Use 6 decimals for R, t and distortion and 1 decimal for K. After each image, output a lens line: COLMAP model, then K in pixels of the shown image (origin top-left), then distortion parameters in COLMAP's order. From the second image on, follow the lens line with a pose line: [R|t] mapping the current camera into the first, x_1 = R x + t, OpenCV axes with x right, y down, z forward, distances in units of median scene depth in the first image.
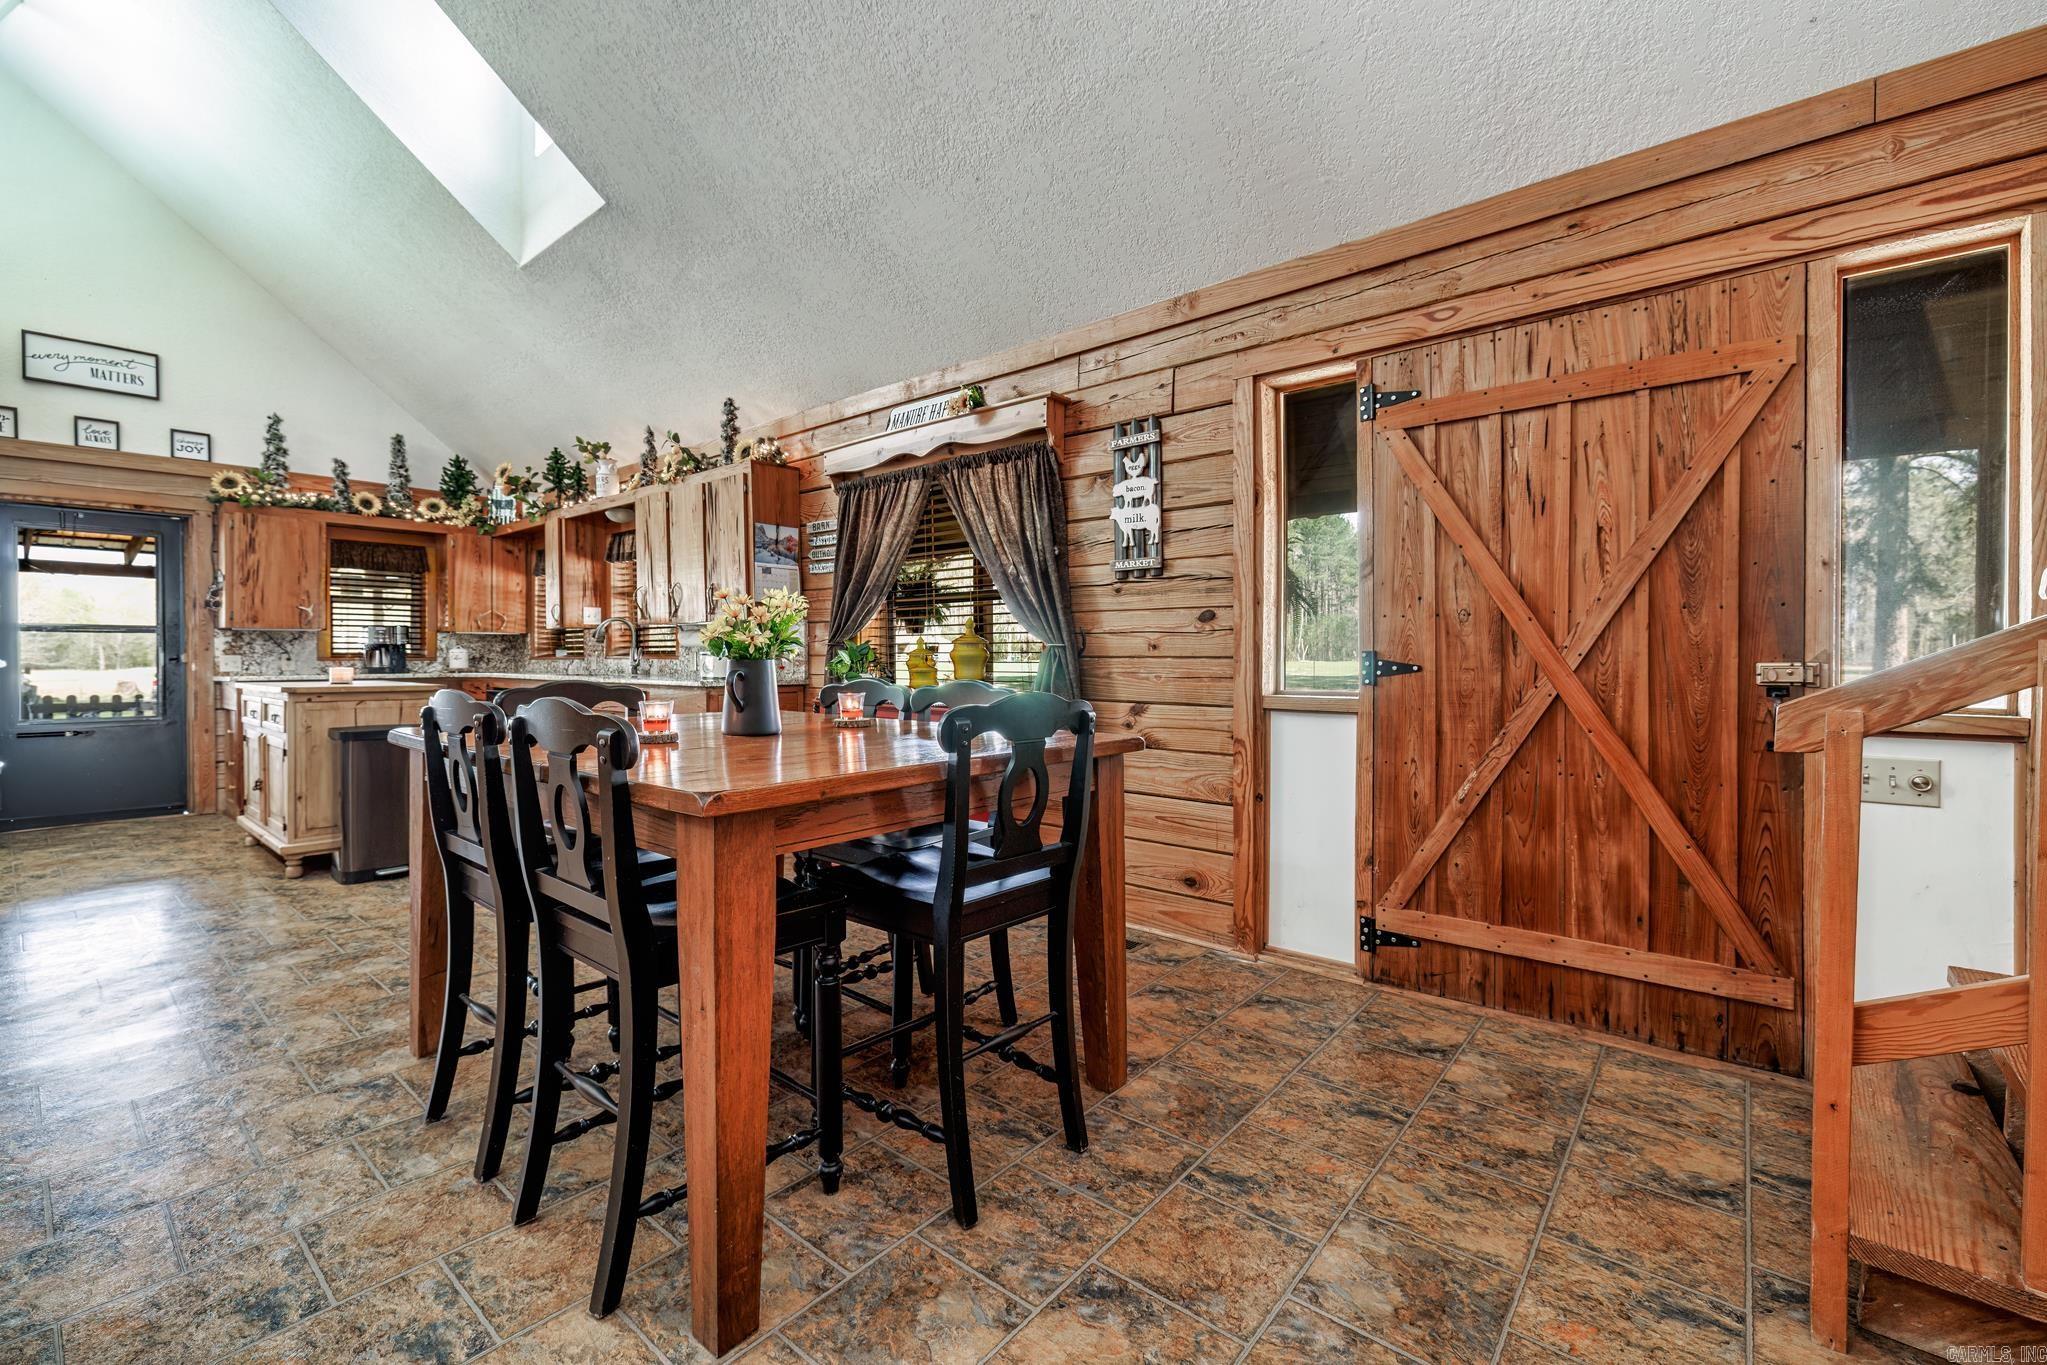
lens RADIAL K [[860.8, 0, 1031.0], [0, 860.8, 667.4], [0, 0, 1]] dist [0.001165, -0.000385]
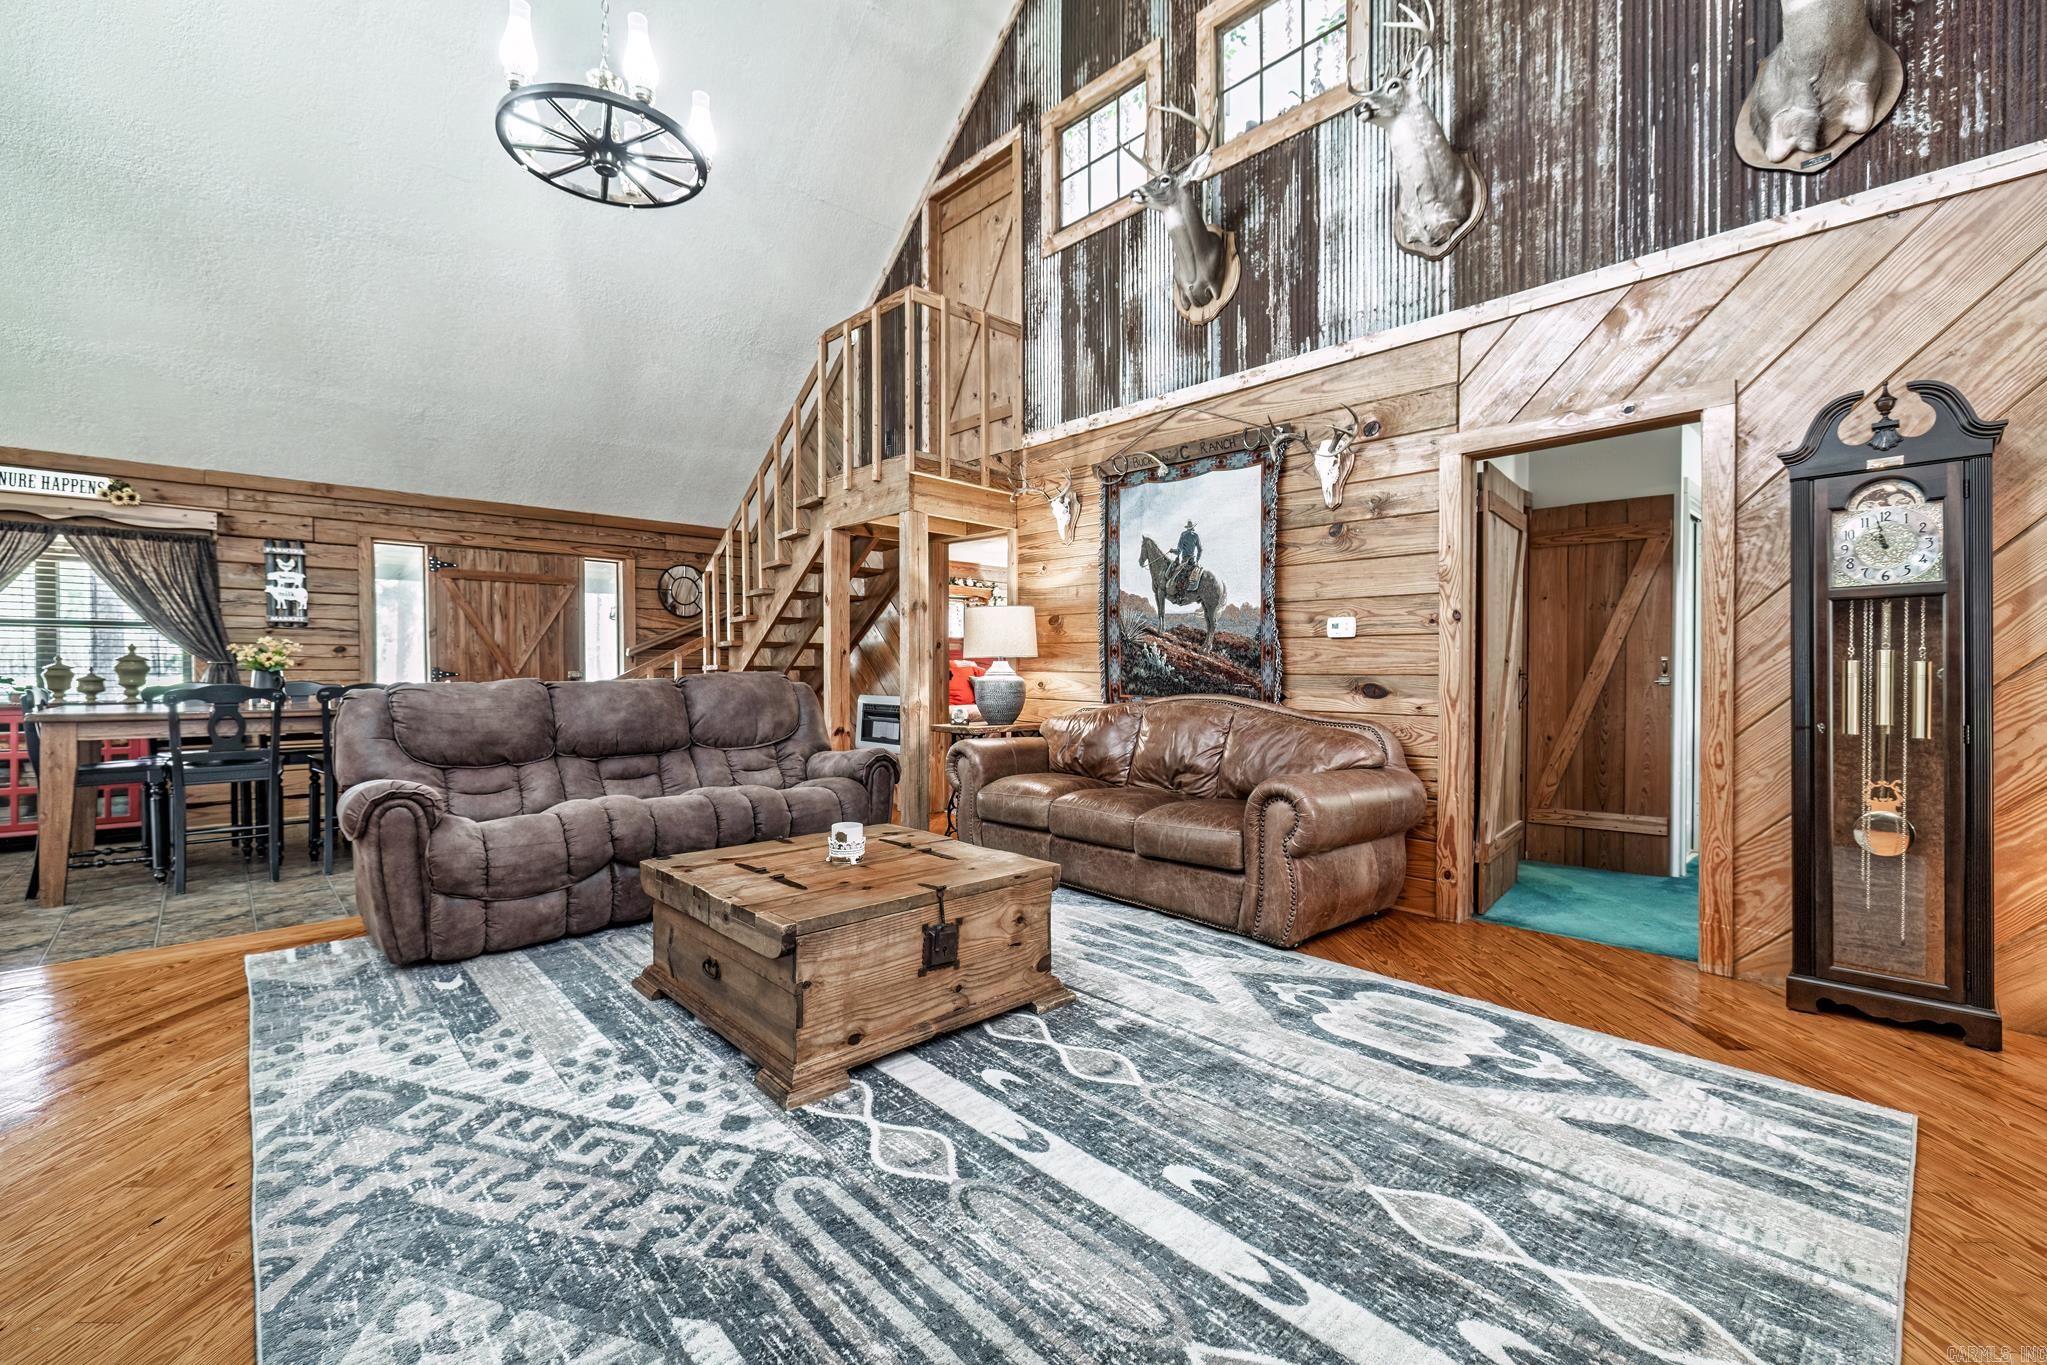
lens RADIAL K [[862.4, 0, 1014.6], [0, 862.4, 677.3], [0, 0, 1]] dist [-0.000843, 0.000110]
pose [[0.126269, -0.010383, 0.991942, -0.830773], [0.013510, 0.999870, 0.008747, 0.004244], [-0.991904, 0.012296, 0.126393, -0.418532]]
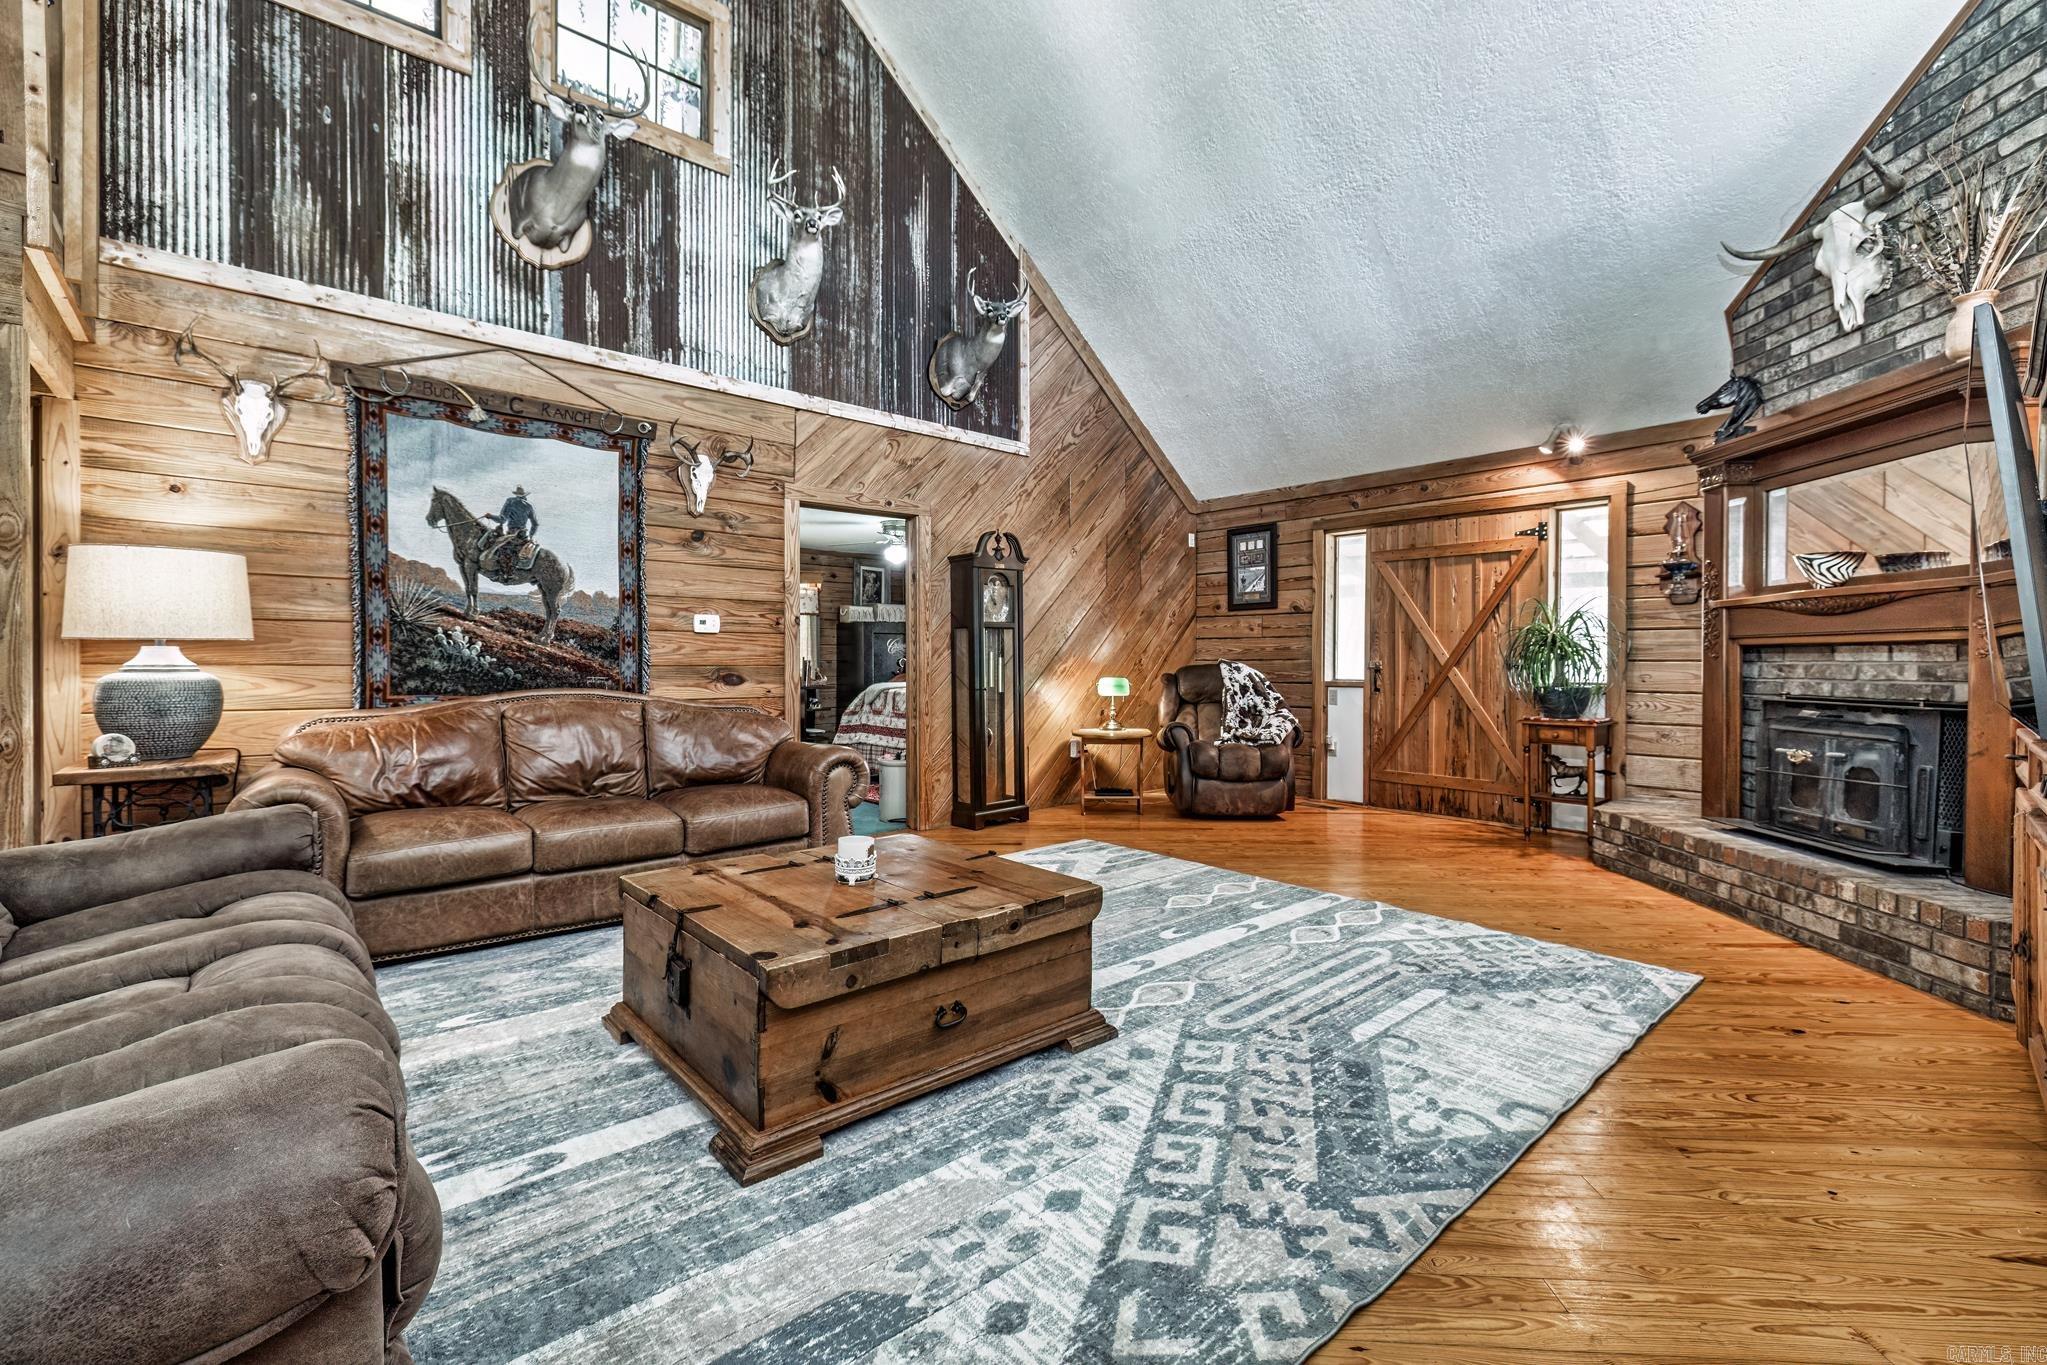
lens RADIAL K [[851.4, 0, 1023.1], [0, 851.4, 666.1], [0, 0, 1]] dist [0.001793, -0.000310]
pose [[-0.986813, -0.000183, 0.161867, -0.522939], [0.002821, 0.999828, 0.018327, -0.000968], [-0.161843, 0.018542, -0.986642, 0.113920]]
